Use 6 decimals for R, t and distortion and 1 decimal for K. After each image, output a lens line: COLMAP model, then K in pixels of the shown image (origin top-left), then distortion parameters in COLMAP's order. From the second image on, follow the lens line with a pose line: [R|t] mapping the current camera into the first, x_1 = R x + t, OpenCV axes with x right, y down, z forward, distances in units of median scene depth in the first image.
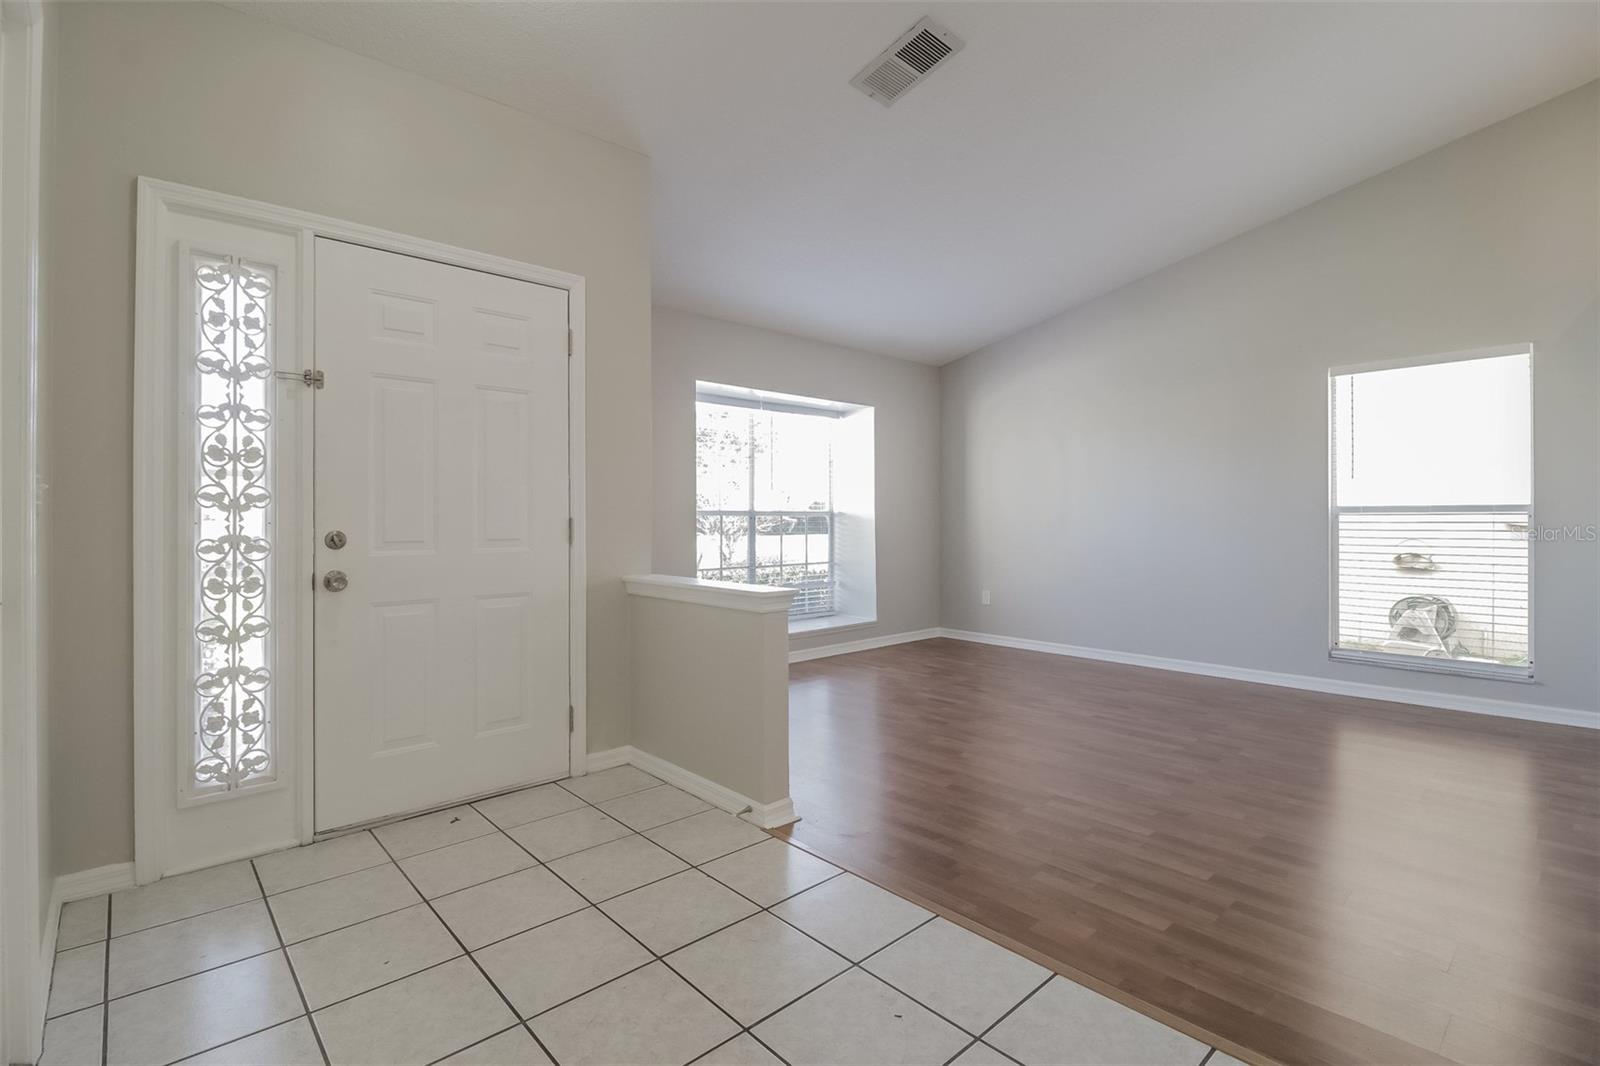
lens RADIAL K [[744.2, 0, 796.0], [0, 744.2, 523.2], [0, 0, 1]] dist [0.001239, -0.002131]
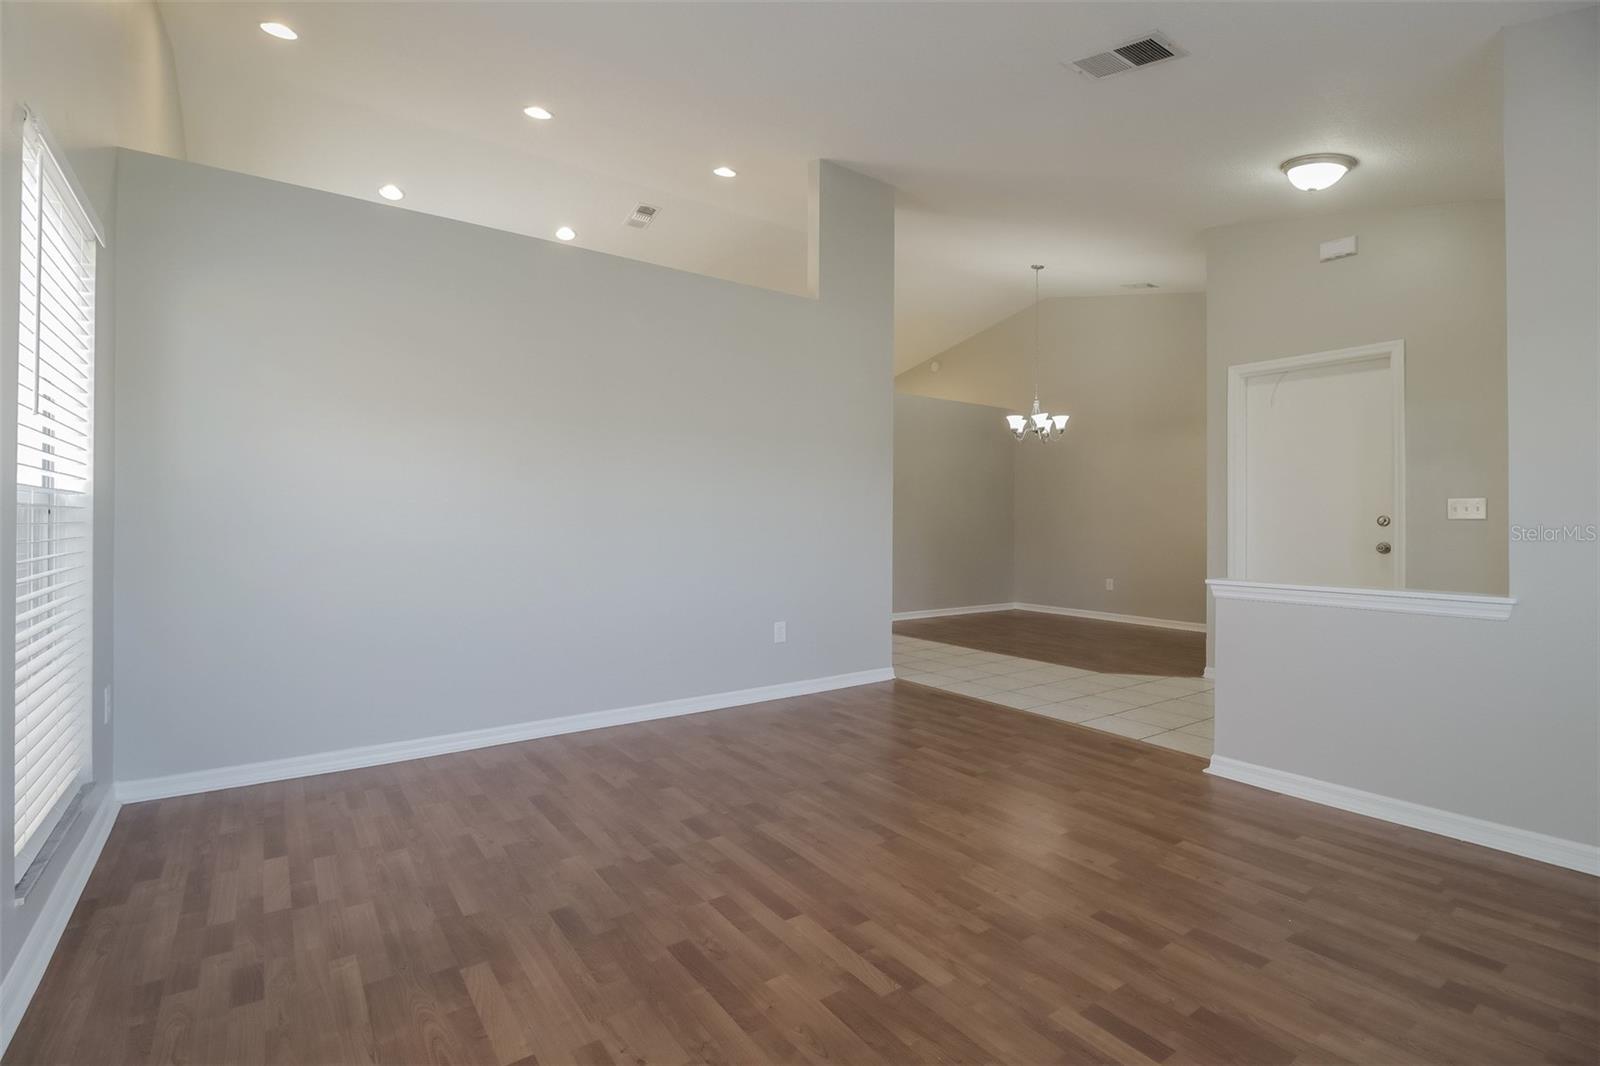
lens RADIAL K [[744.2, 0, 802.2], [0, 744.2, 525.0], [0, 0, 1]] dist [0.001239, -0.002131]
pose [[-0.993515, 0.007218, 0.113470, 0.474033], [0.008202, 0.999933, 0.008200, -0.004859], [-0.113403, 0.009077, -0.993508, 2.107075]]
